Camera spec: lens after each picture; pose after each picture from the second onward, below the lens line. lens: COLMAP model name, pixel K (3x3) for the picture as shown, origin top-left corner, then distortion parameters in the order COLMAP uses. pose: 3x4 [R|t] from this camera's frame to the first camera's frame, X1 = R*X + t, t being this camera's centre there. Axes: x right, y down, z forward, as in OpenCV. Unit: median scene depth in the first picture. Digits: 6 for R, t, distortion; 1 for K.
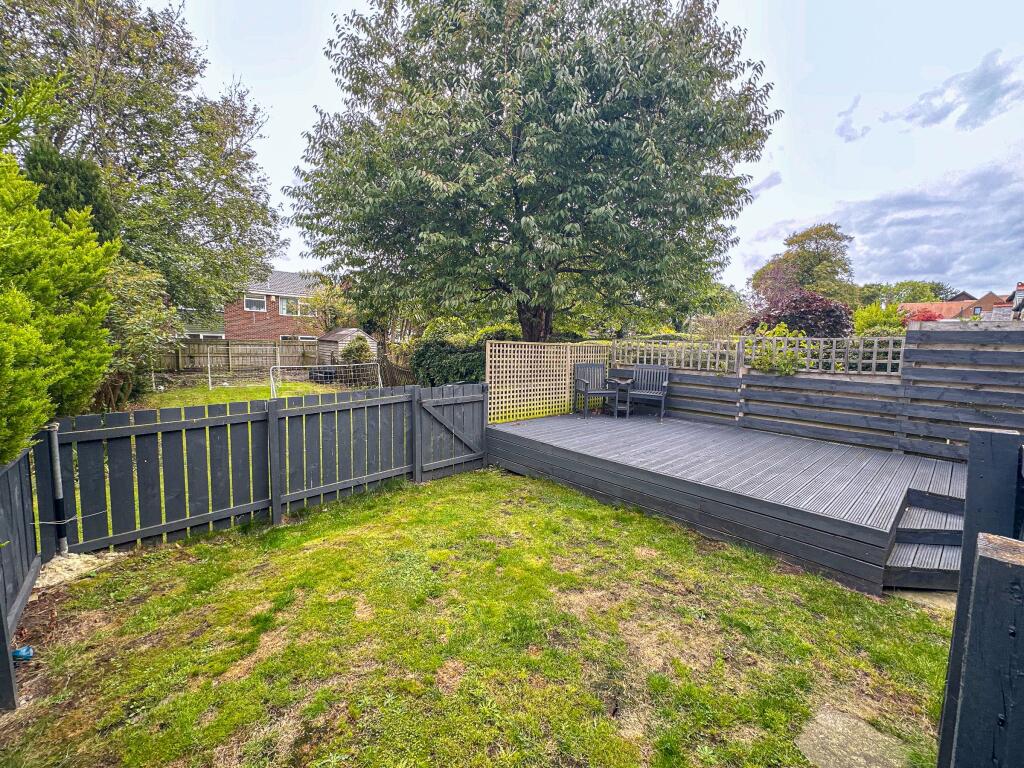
lens RADIAL K [[415.7, 0, 509.5], [0, 415.7, 372.6], [0, 0, 1]] dist [-0.002756, -0.000113]
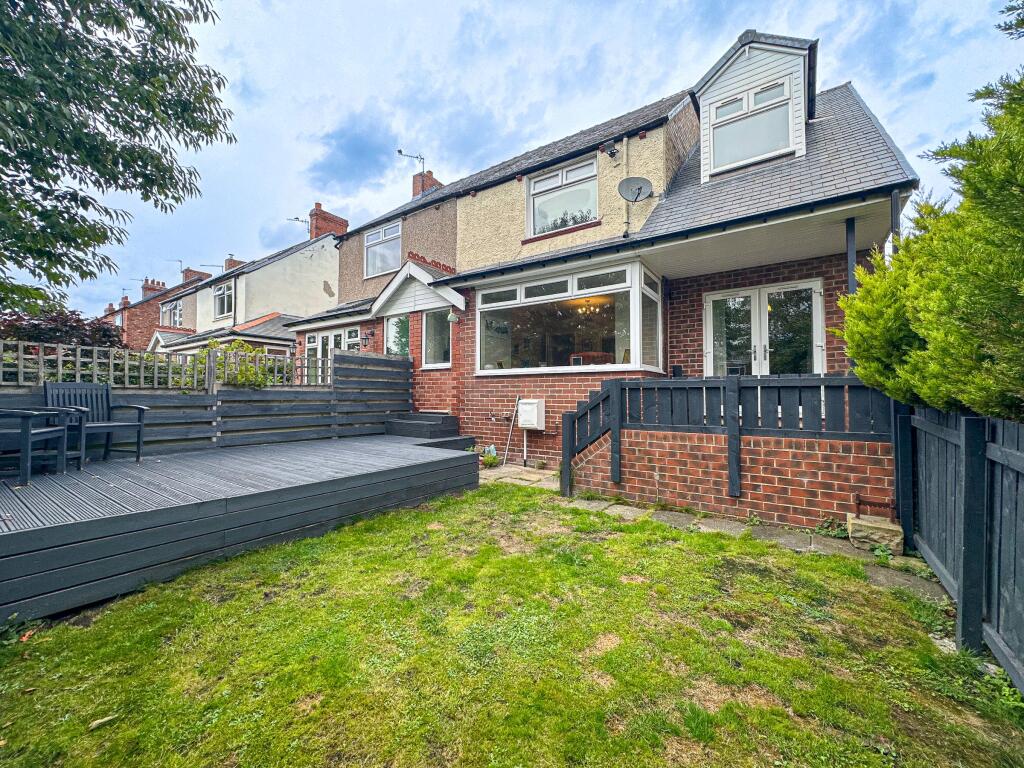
lens RADIAL K [[415.7, 0, 509.5], [0, 415.7, 372.6], [0, 0, 1]] dist [-0.002756, -0.000113]
pose [[-0.216075, 0.028640, 0.975957, -0.509686], [0.062347, 0.997934, -0.015481, 0.021394], [-0.974384, 0.057503, -0.217414, 0.606420]]
